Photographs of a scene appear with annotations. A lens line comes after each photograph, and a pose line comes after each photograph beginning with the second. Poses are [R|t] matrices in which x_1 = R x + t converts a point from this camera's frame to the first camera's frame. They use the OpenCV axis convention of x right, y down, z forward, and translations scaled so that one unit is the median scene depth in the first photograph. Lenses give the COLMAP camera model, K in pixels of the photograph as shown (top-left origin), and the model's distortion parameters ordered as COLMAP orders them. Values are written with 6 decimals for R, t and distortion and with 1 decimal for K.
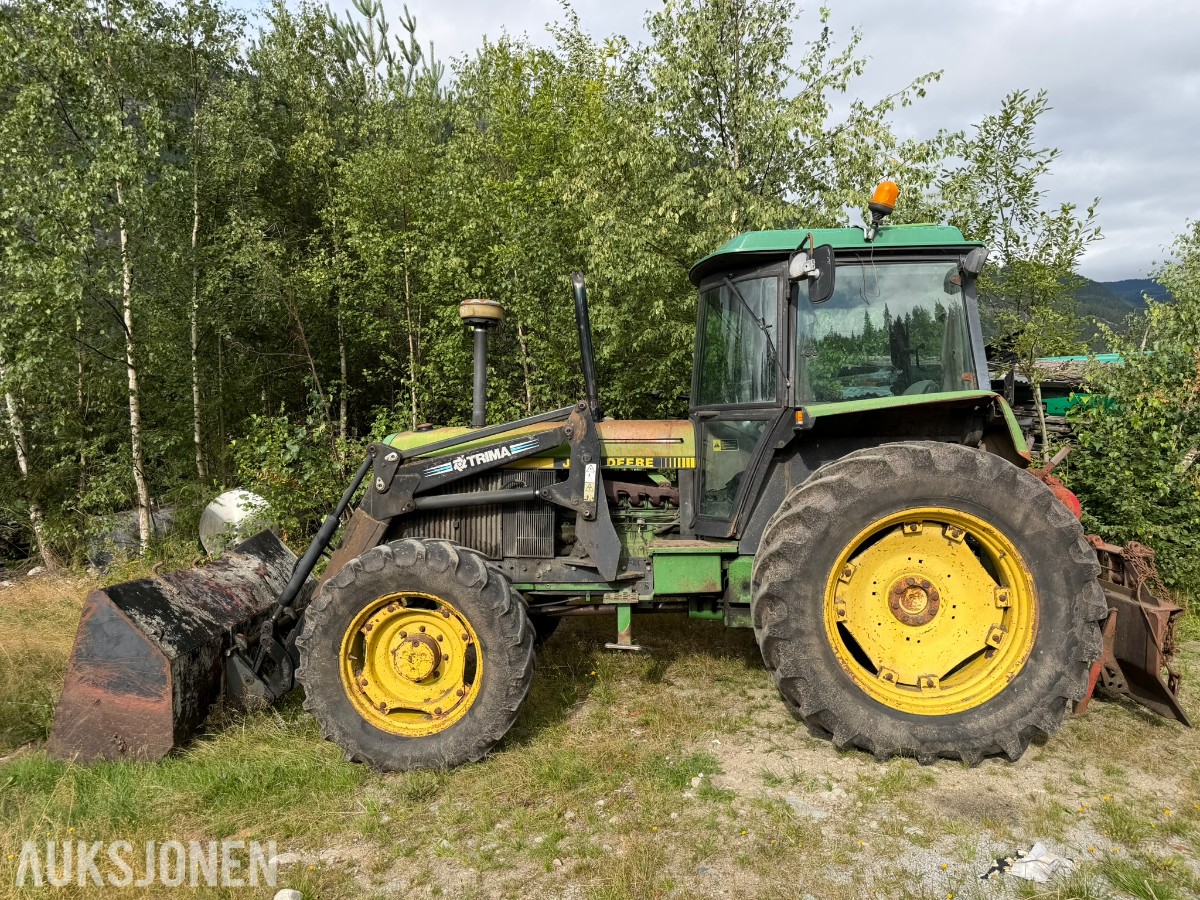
lens RADIAL K [[846.6, 0, 600.0], [0, 846.6, 450.0], [0, 0, 1]] dist [0.065303, -0.098718]
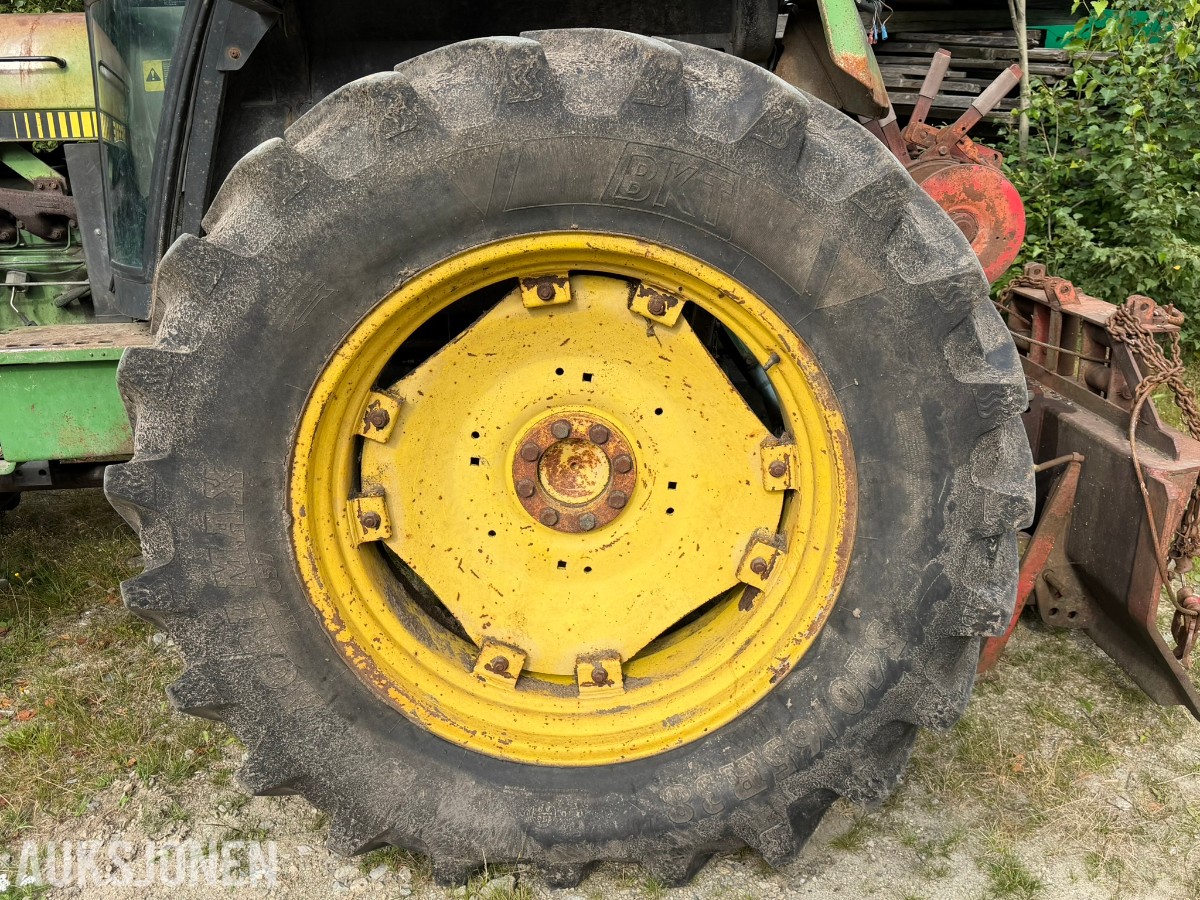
lens RADIAL K [[1057.4, 0, 593.0], [0, 1057.4, 454.6], [0, 0, 1]] dist [0.121590, -0.233849]
pose [[0.997129, -0.038915, 0.064949, 0.345634], [0.019537, 0.961001, 0.275852, 0.032809], [-0.073151, -0.273792, 0.959003, 0.533248]]
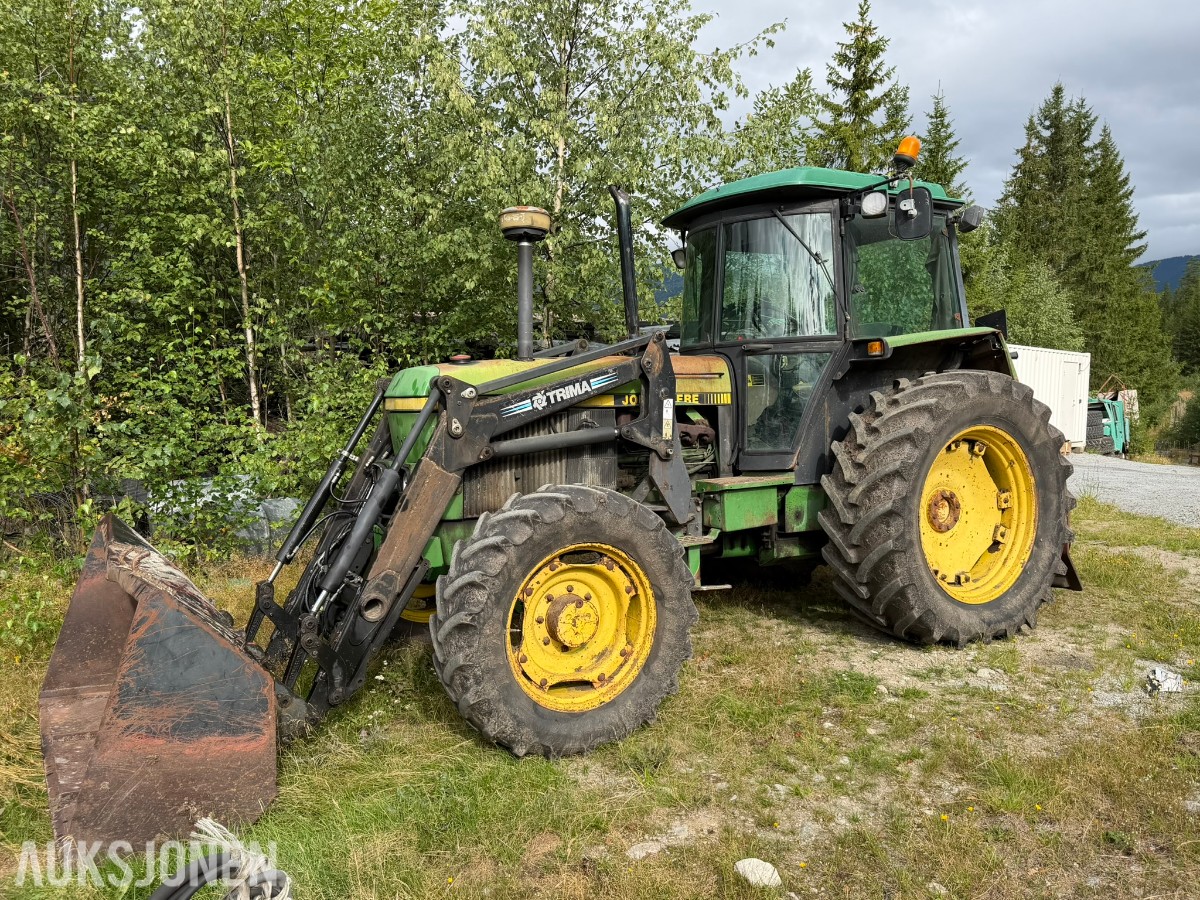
lens RADIAL K [[926.5, 0, 576.4], [0, 926.5, 454.0], [0, 0, 1]] dist [0.000684, -0.000398]
pose [[0.843170, -0.041174, 0.536068, -0.714174], [0.031080, 0.999129, 0.027854, 0.050398], [-0.536748, -0.006824, 0.843715, 0.215328]]
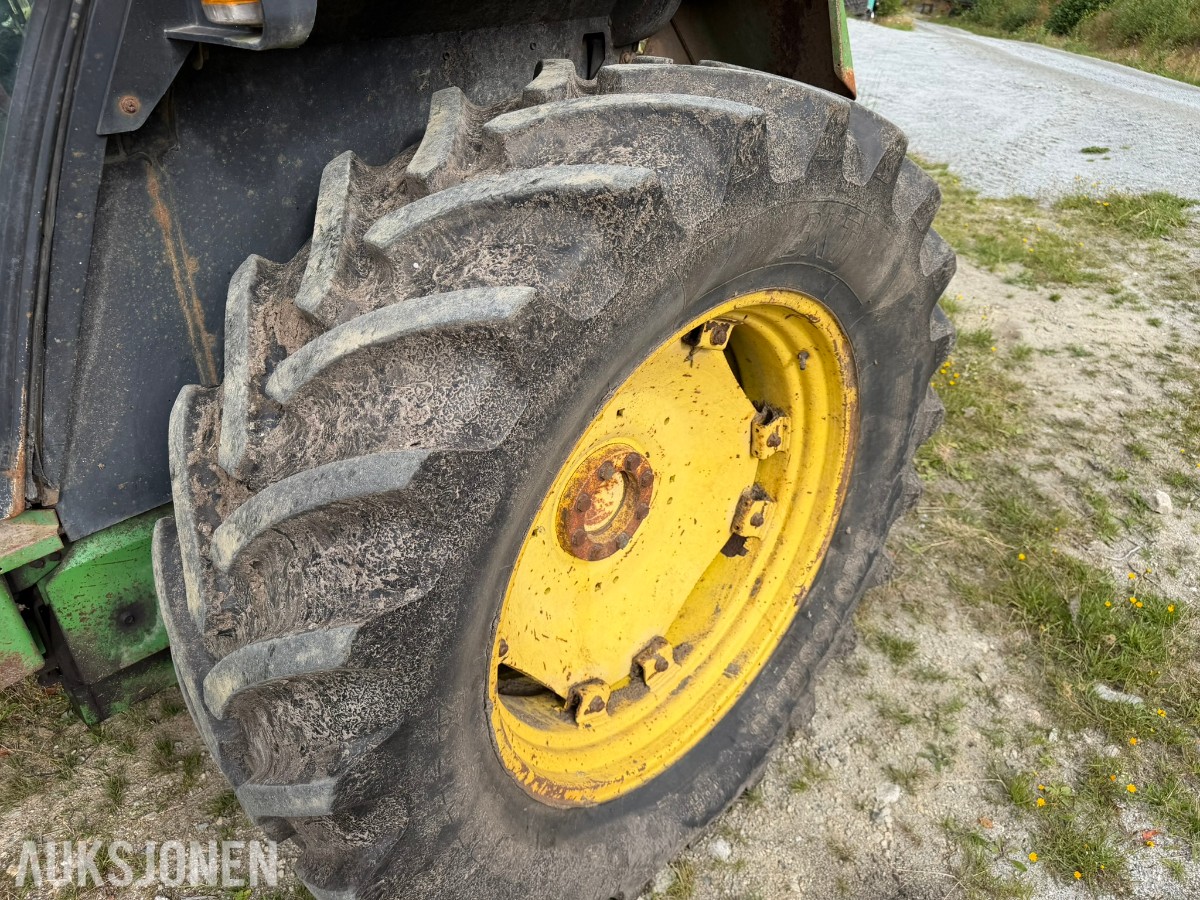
lens RADIAL K [[843.9, 0, 585.8], [0, 843.9, 453.7], [0, 0, 1]] dist [0.116232, -0.143230]
pose [[0.676983, -0.388723, 0.624970, 0.124353], [0.026859, 0.861629, 0.506827, -0.044055], [-0.735508, -0.326327, 0.593749, 0.782248]]
